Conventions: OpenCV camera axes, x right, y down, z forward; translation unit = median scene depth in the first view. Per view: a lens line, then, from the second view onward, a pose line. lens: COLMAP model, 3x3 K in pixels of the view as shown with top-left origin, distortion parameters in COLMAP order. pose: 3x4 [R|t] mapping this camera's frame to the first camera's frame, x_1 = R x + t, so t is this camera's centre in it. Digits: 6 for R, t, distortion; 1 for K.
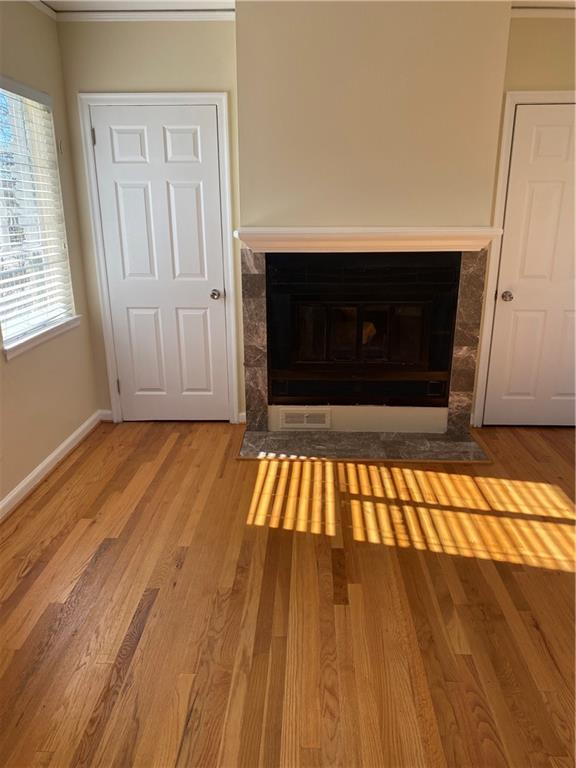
lens RADIAL K [[580.9, 0, 288.0], [0, 580.9, 384.0], [0, 0, 1]] dist [0.077661, -0.119221]
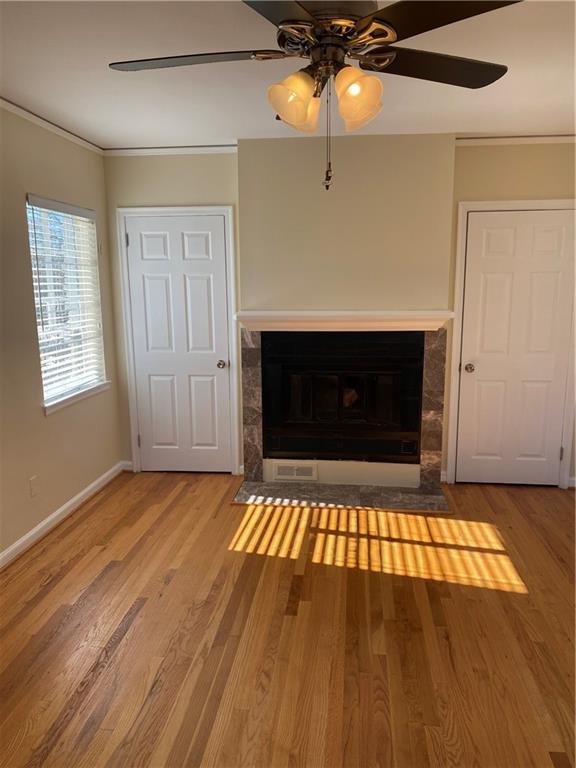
lens RADIAL K [[577.8, 0, 282.9], [0, 577.8, 380.0], [0, 0, 1]] dist [0.105443, -0.184836]
pose [[0.996639, 0.009835, -0.081328, 0.106406], [-0.019801, 0.992252, -0.122656, 0.023188], [0.079492, 0.123854, 0.989111, -0.173774]]
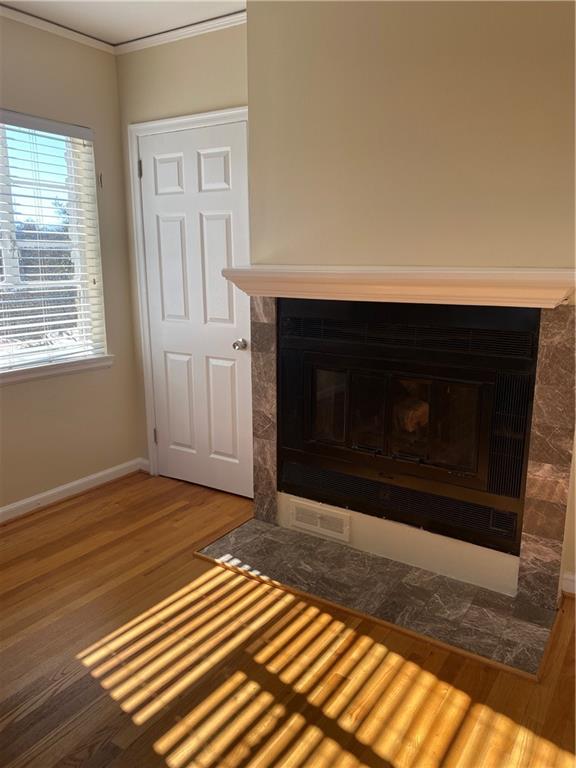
lens RADIAL K [[575.0, 0, 301.7], [0, 575.0, 373.4], [0, 0, 1]] dist [0.033079, -0.005217]
pose [[0.861532, 0.107173, -0.496262, 0.385834], [-0.154129, 0.986545, -0.054519, -0.087972], [0.483742, 0.123459, 0.866459, 0.365845]]
